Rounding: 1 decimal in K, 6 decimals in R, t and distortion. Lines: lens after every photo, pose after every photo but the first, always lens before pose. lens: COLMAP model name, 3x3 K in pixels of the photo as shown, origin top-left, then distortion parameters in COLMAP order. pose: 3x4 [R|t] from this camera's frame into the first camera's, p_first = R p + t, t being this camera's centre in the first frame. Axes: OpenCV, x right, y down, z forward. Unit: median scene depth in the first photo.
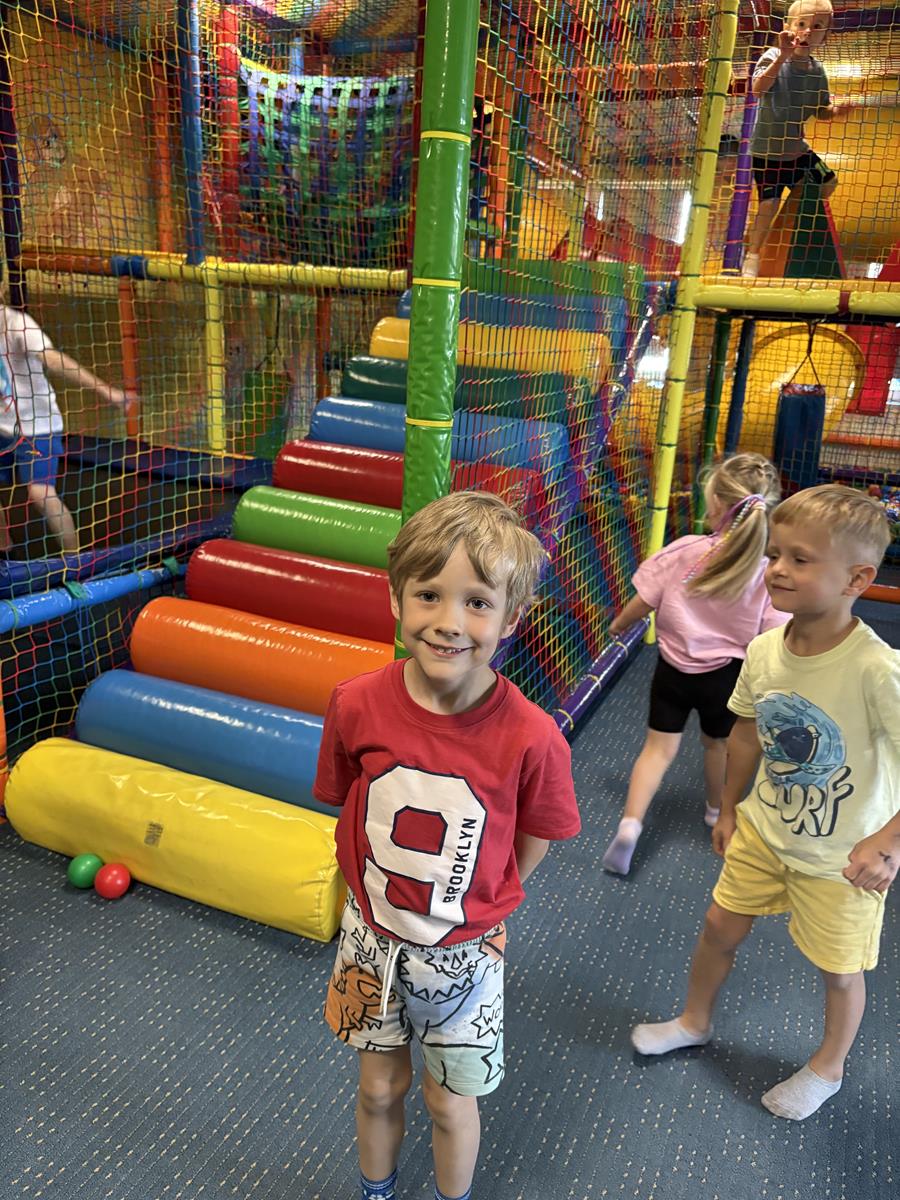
lens RADIAL K [[908.6, 0, 455.0], [0, 908.6, 610.6], [0, 0, 1]] dist [0.042621, -0.054813]
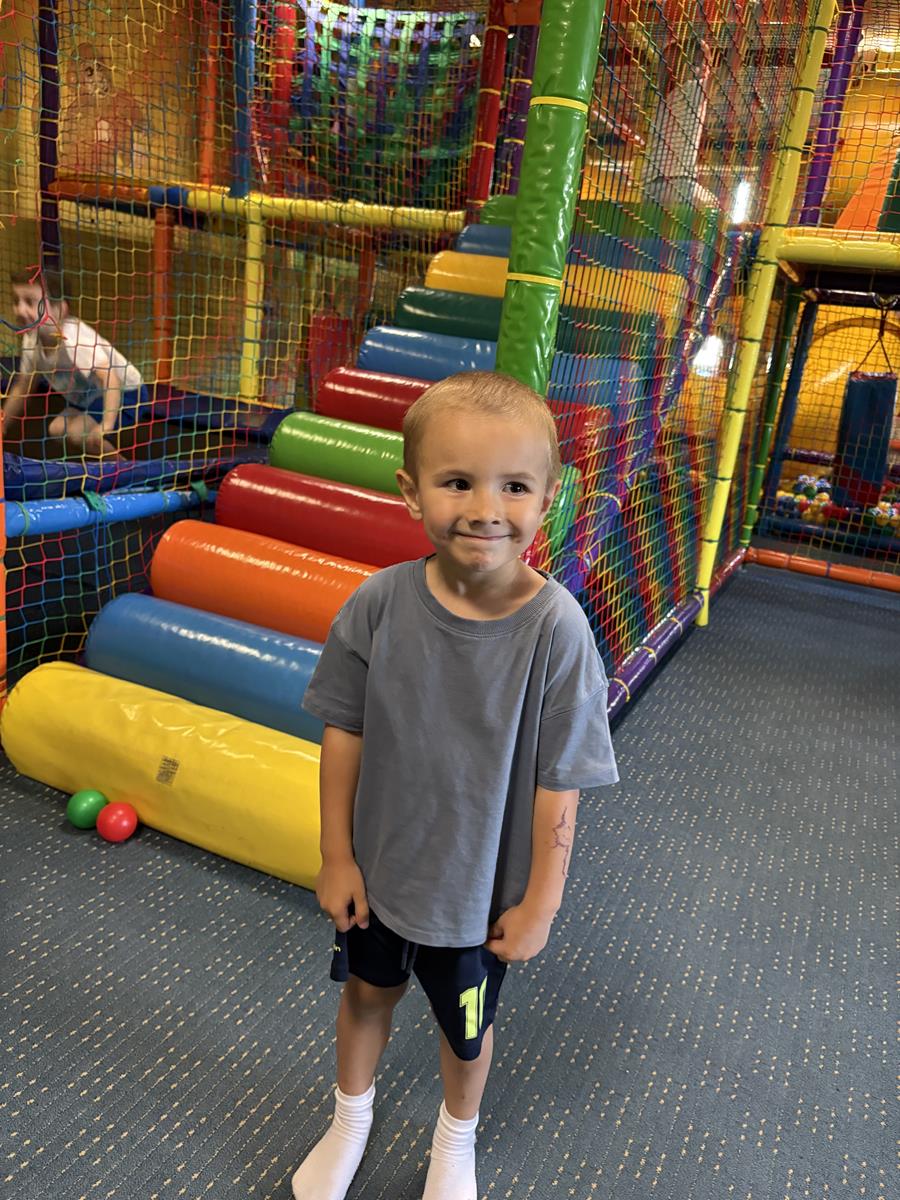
lens RADIAL K [[908.6, 0, 454.0], [0, 908.6, 609.3], [0, 0, 1]] dist [0.042621, -0.054813]
pose [[0.998052, 0.061775, -0.008700, -0.044534], [-0.061835, 0.998063, -0.006795, 0.059986], [0.008263, 0.007320, 0.999939, 0.097948]]
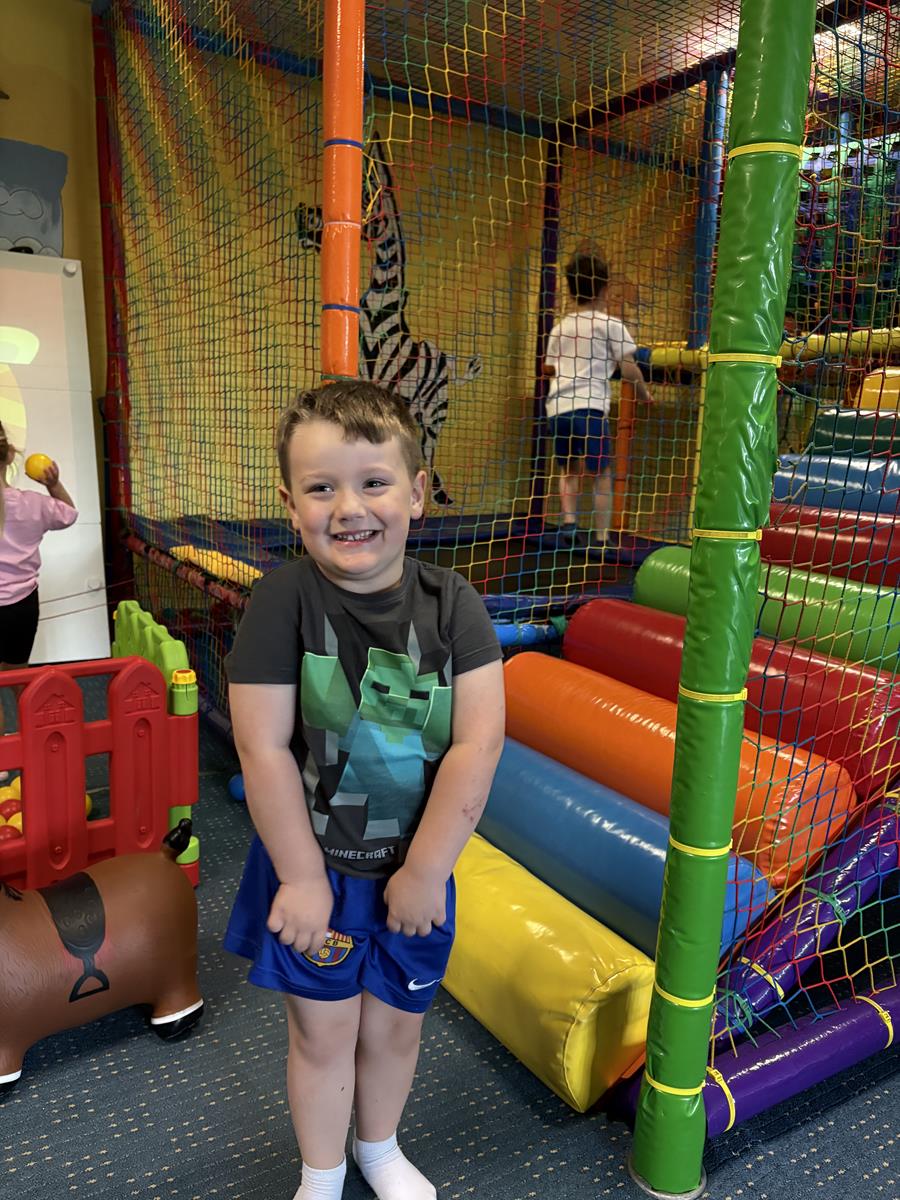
lens RADIAL K [[908.6, 0, 444.8], [0, 908.6, 607.0], [0, 0, 1]] dist [0.042621, -0.054813]
pose [[0.814110, 0.071708, -0.576266, 0.115195], [-0.162275, 0.980906, -0.107192, 0.048948], [0.557576, 0.180779, 0.810202, 0.206430]]
